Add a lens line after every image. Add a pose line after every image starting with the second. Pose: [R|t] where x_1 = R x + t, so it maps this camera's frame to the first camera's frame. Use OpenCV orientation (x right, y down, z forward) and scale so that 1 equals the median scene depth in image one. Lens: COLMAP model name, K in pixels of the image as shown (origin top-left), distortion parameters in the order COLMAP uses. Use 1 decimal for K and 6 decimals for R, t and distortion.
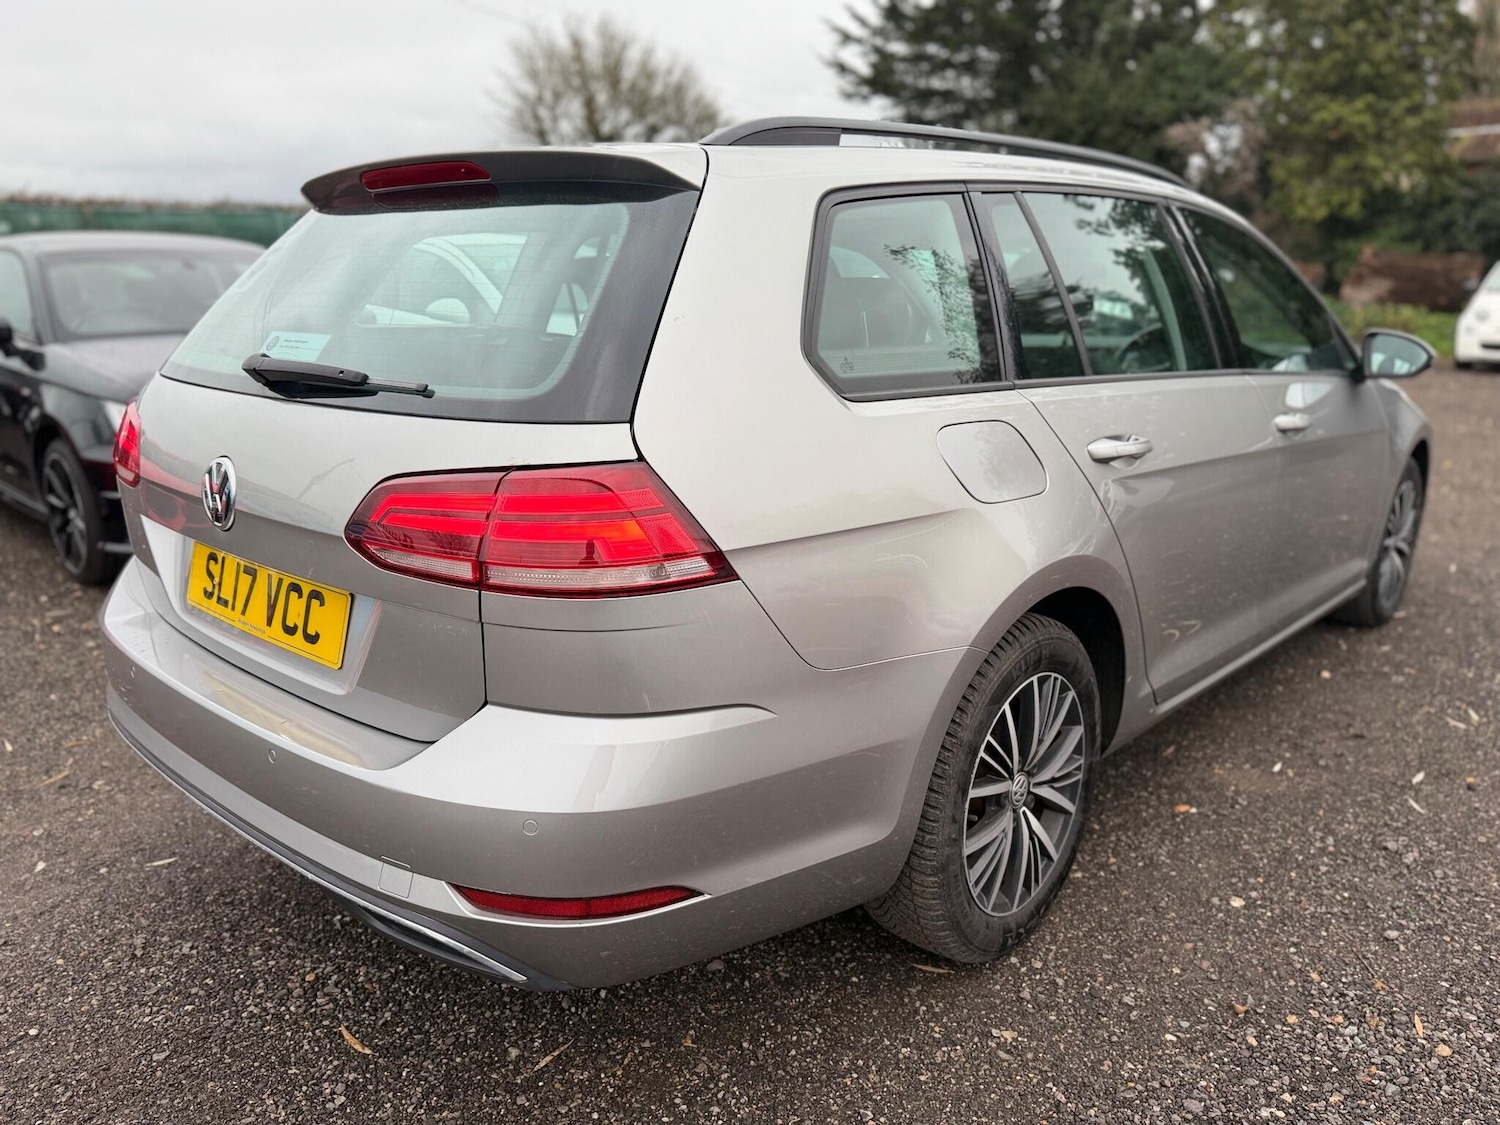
lens RADIAL K [[1097.2, 0, 758.8], [0, 1097.2, 566.3], [0, 0, 1]] dist [0.001370, -0.003497]
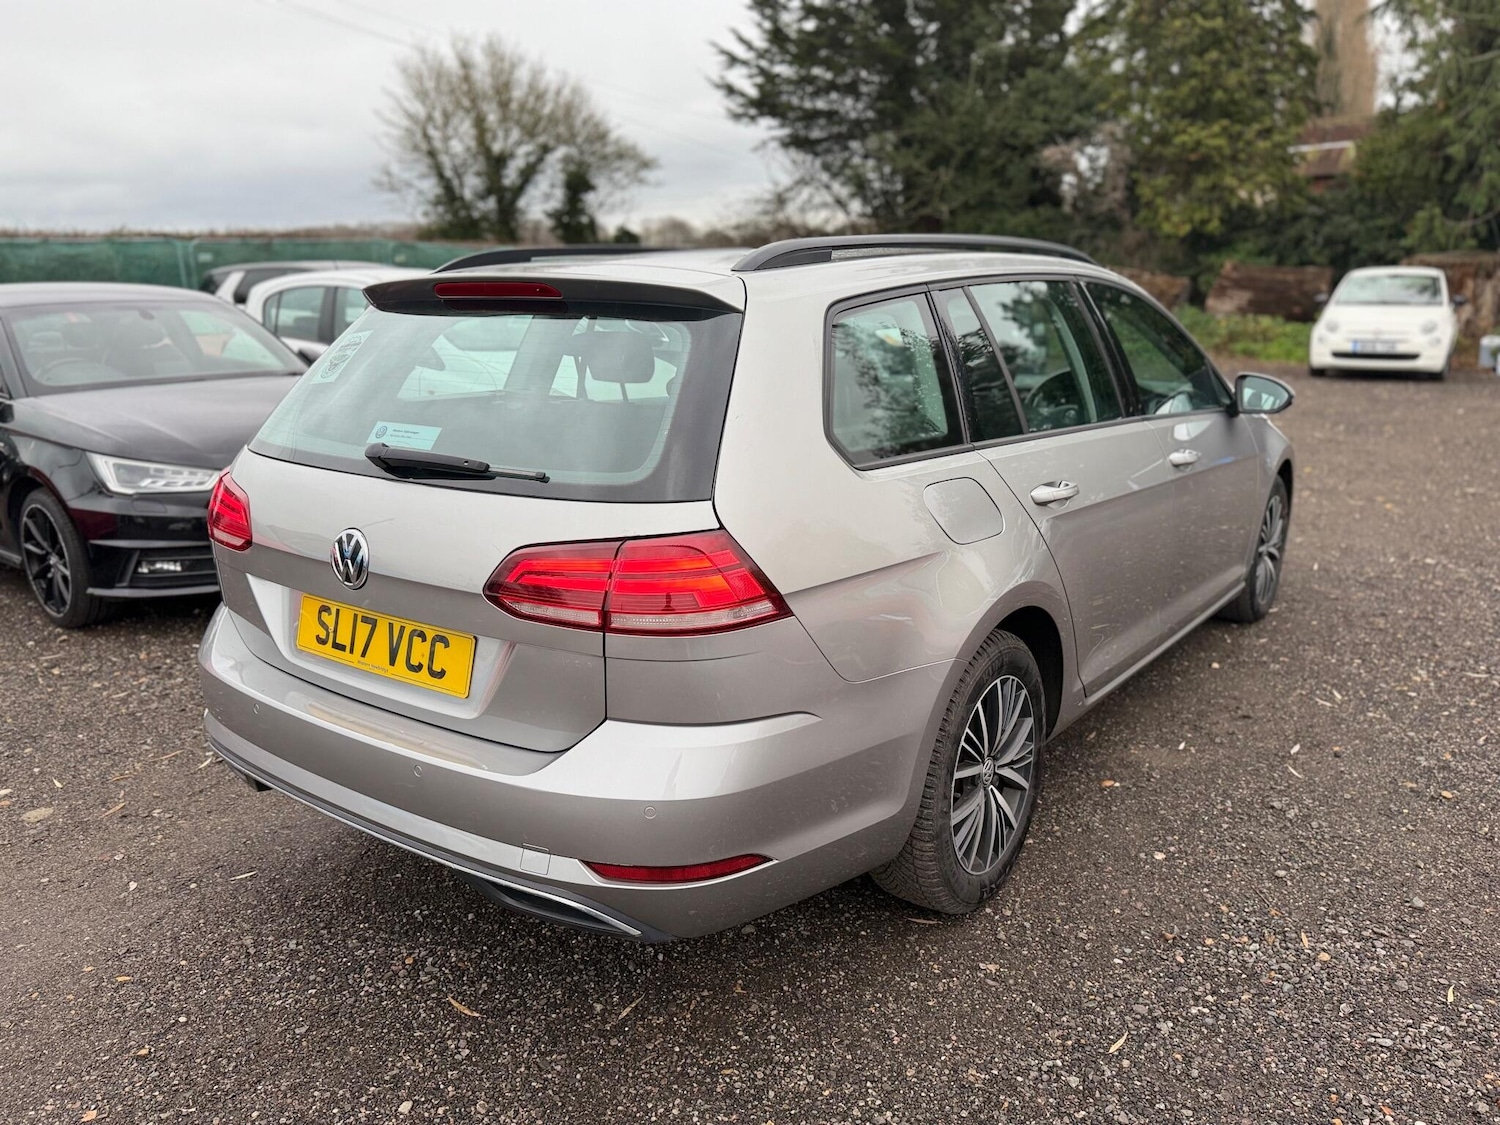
lens RADIAL K [[1089.2, 0, 750.0], [0, 1089.2, 562.5], [0, 0, 1]] dist [0.029229, -0.040552]
pose [[0.995642, -0.033478, 0.087036, -0.119459], [0.034437, 0.999361, -0.009545, -0.027098], [-0.086661, 0.012500, 0.996159, -0.190227]]
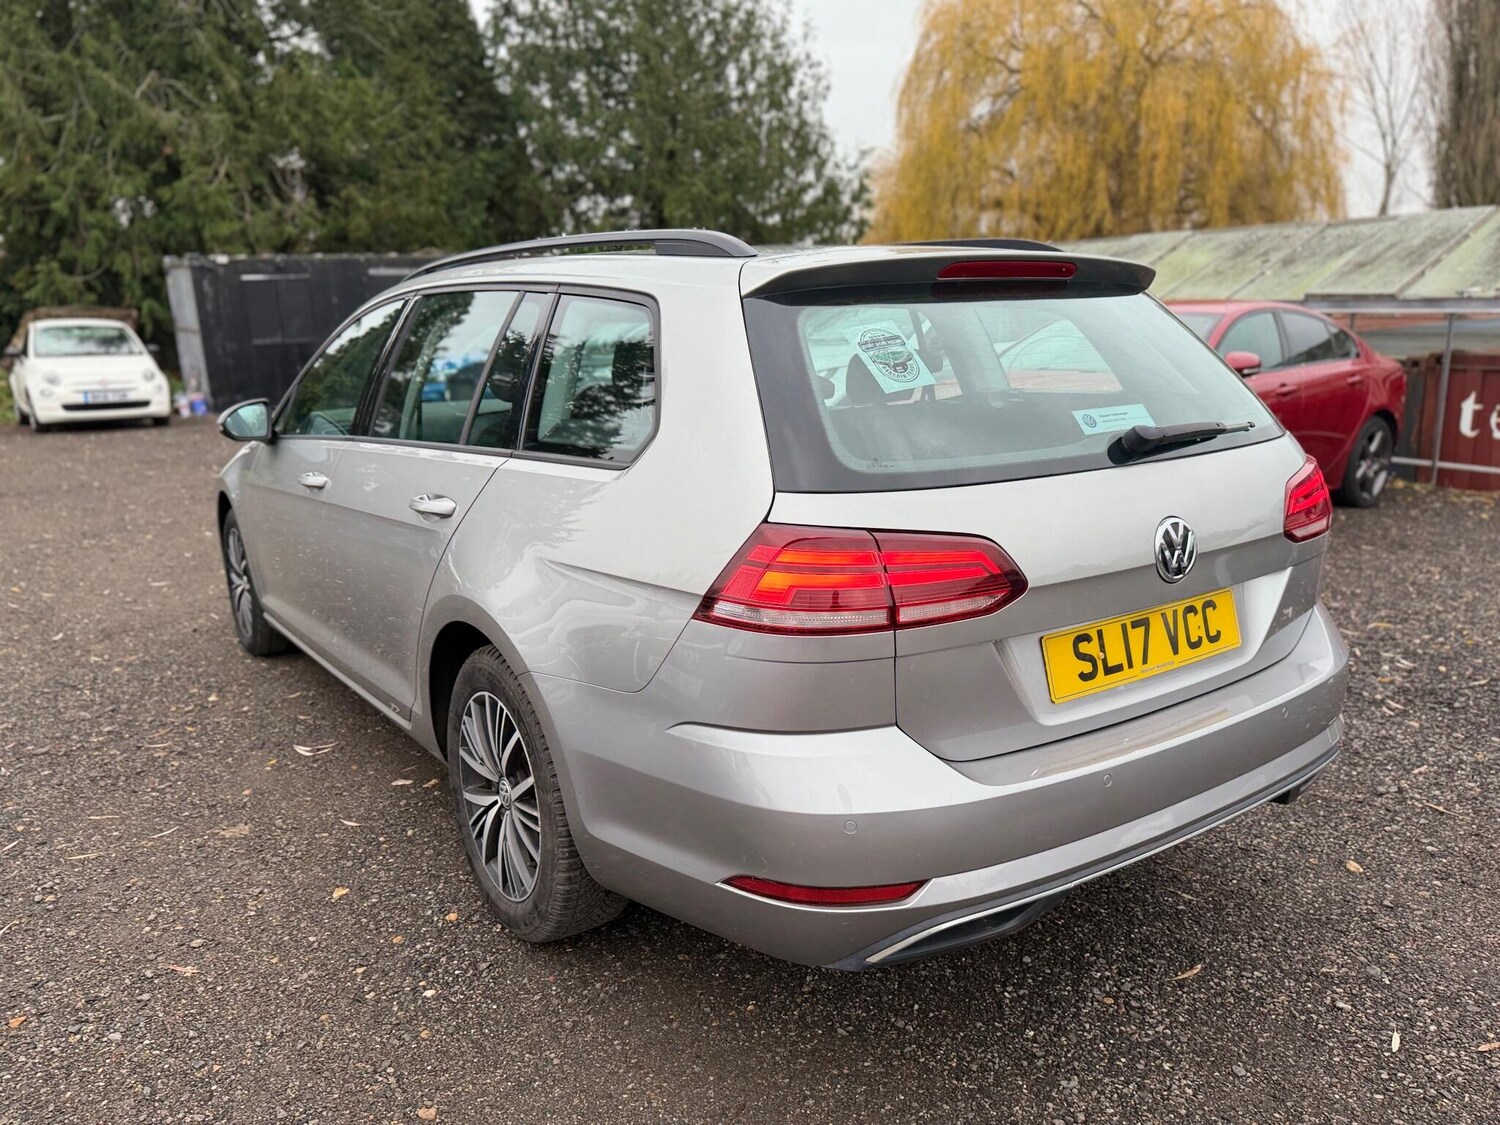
lens RADIAL K [[1092.8, 0, 756.1], [0, 1092.8, 561.2], [0, 0, 1]] dist [0.015192, -0.022109]
pose [[0.242416, -0.209465, 0.947290, -1.277966], [0.264357, 0.953729, 0.143238, -0.253274], [-0.933461, 0.215700, 0.286572, 0.832475]]
